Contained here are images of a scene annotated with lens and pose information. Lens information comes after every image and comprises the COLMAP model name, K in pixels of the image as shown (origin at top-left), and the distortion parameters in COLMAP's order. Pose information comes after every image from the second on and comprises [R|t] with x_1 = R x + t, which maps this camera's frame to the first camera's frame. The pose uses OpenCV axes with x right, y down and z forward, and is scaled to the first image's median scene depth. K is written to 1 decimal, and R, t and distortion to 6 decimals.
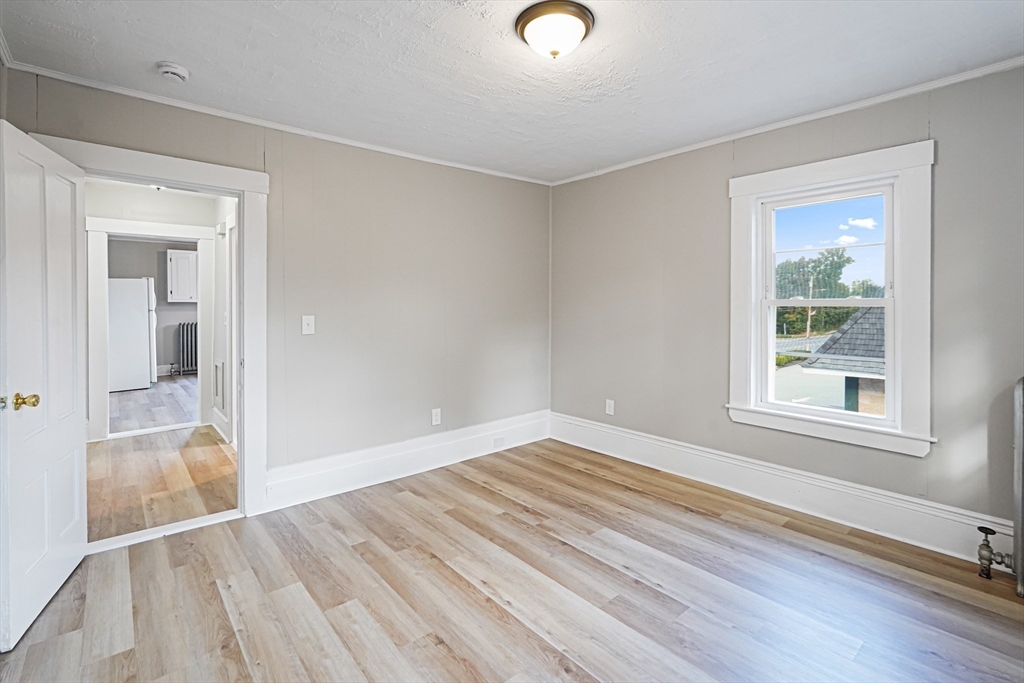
lens RADIAL K [[463.1, 0, 507.8], [0, 463.1, 302.3], [0, 0, 1]] dist [-0.012960, 0.005783]
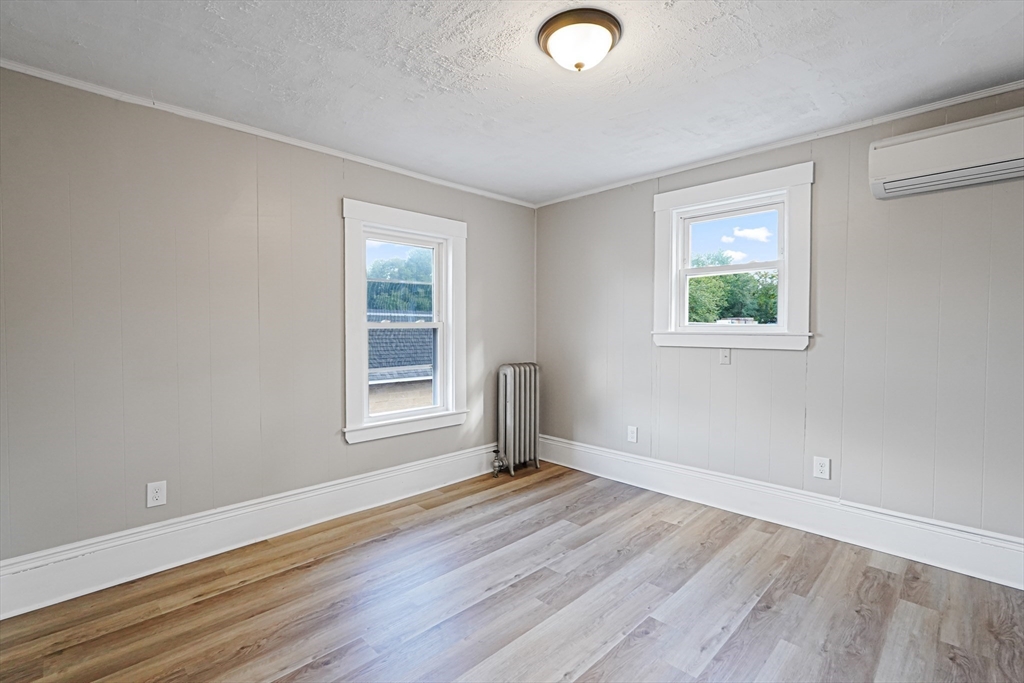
lens RADIAL K [[463.1, 0, 500.0], [0, 463.1, 327.1], [0, 0, 1]] dist [-0.012960, 0.005783]
pose [[-0.053086, -0.000983, 0.998589, -0.633145], [-0.004238, 0.999991, 0.000759, 0.003695], [-0.998581, -0.004192, -0.053090, 0.876963]]
